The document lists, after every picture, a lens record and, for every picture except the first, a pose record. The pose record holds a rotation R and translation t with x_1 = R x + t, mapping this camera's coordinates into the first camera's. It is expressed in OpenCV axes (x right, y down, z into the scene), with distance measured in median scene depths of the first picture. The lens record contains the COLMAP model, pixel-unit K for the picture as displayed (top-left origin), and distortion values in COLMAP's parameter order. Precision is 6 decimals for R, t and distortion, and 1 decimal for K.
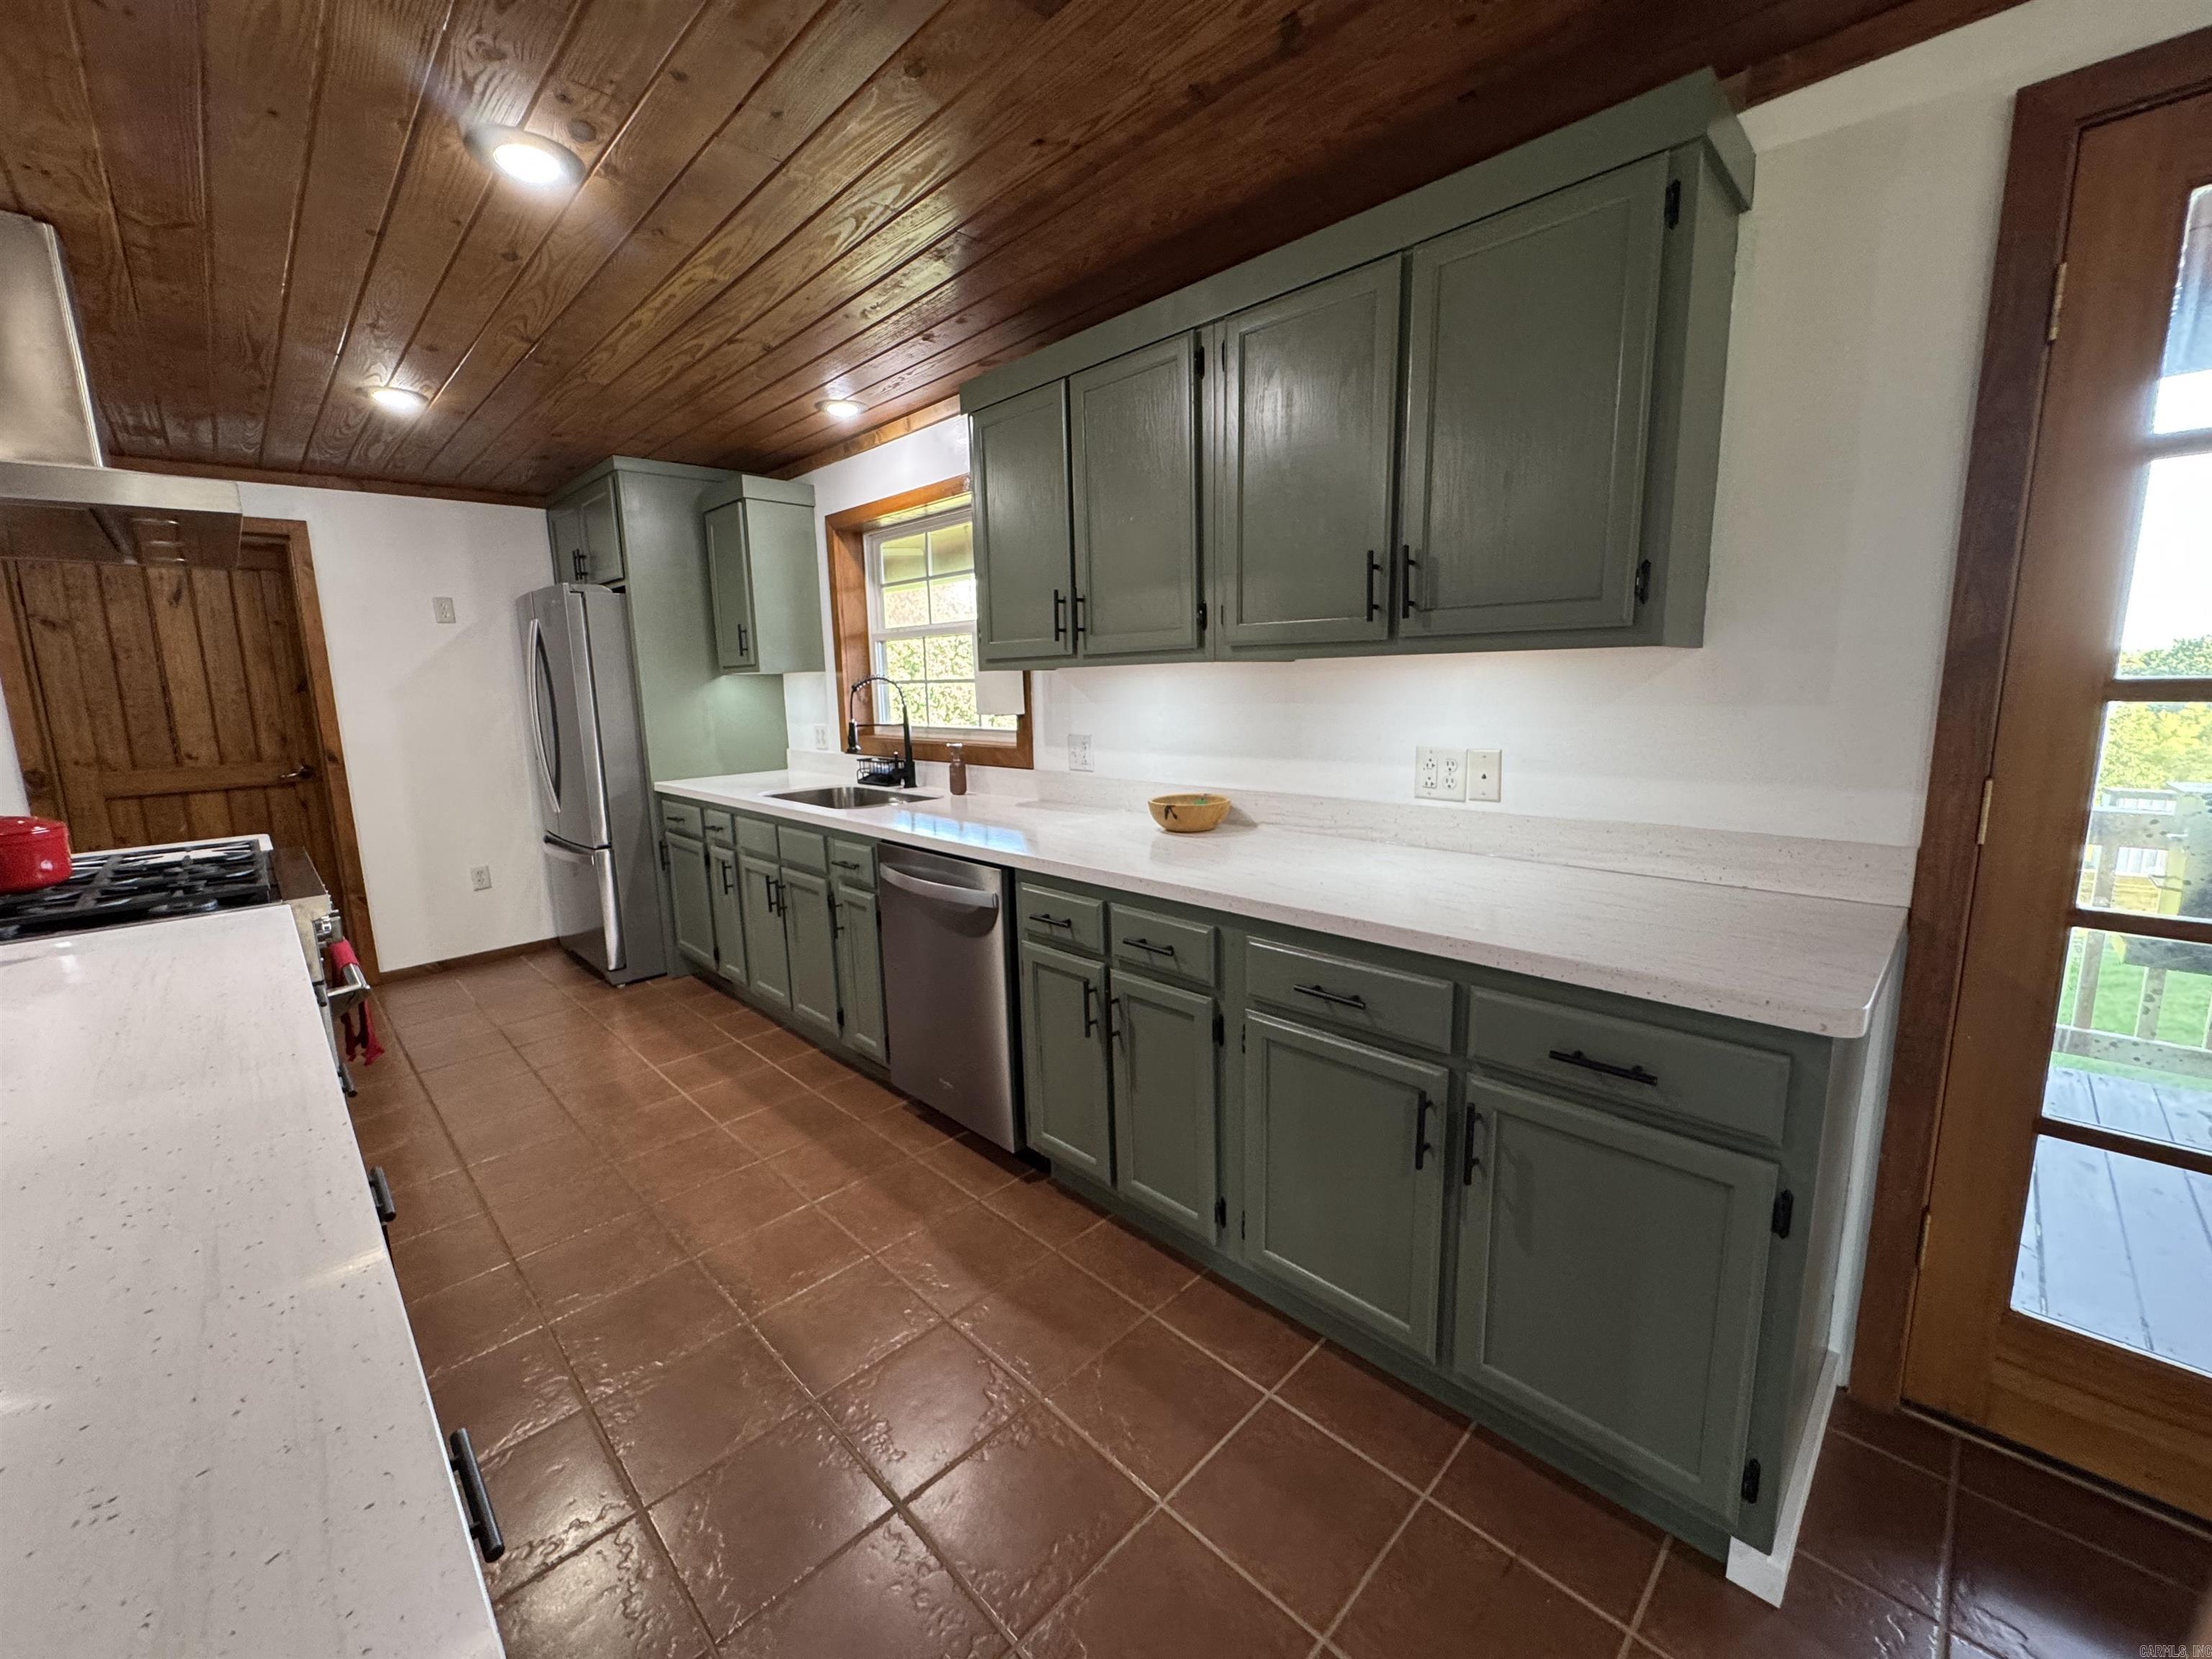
lens RADIAL K [[884.0, 0, 1099.3], [0, 884.0, 819.6], [0, 0, 1]] dist [-0.003315, 0.001591]
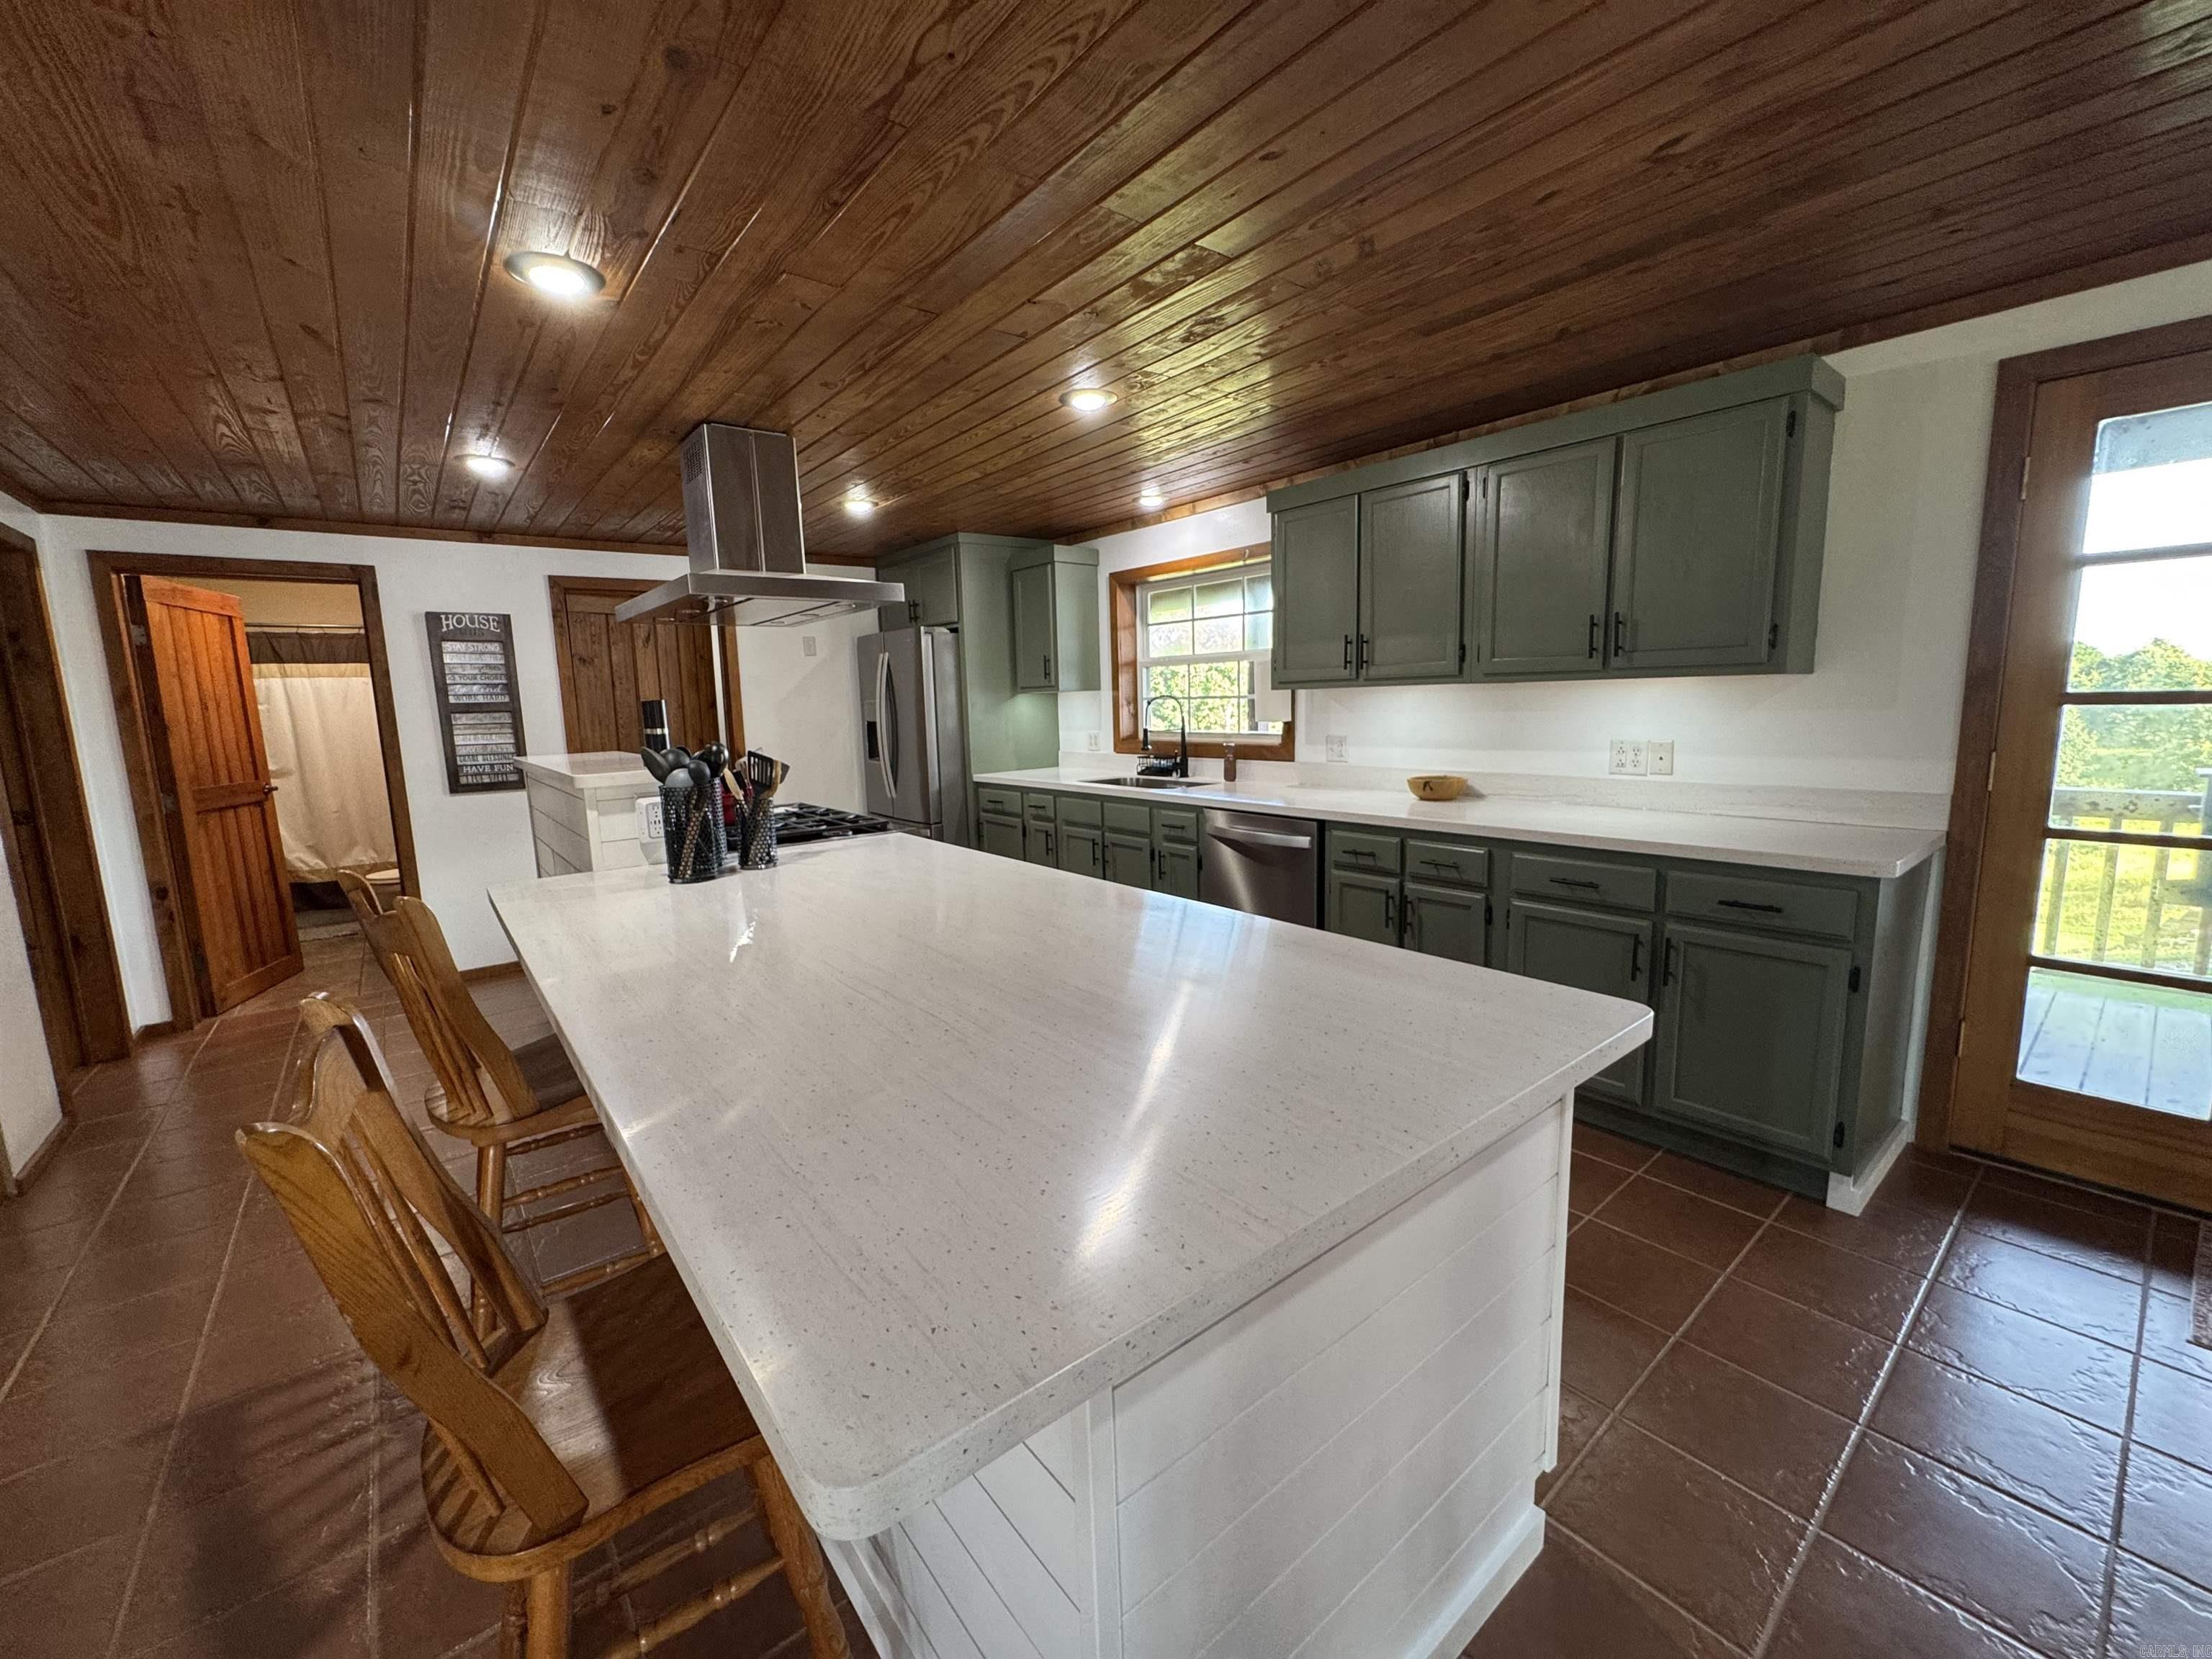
lens RADIAL K [[884.0, 0, 1102.6], [0, 884.0, 819.6], [0, 0, 1]] dist [-0.003315, 0.001591]
pose [[0.995224, 0.009264, -0.097172, -0.360665], [-0.011149, 0.999760, -0.018876, 0.093468], [0.096974, 0.019869, 0.995089, -0.582657]]
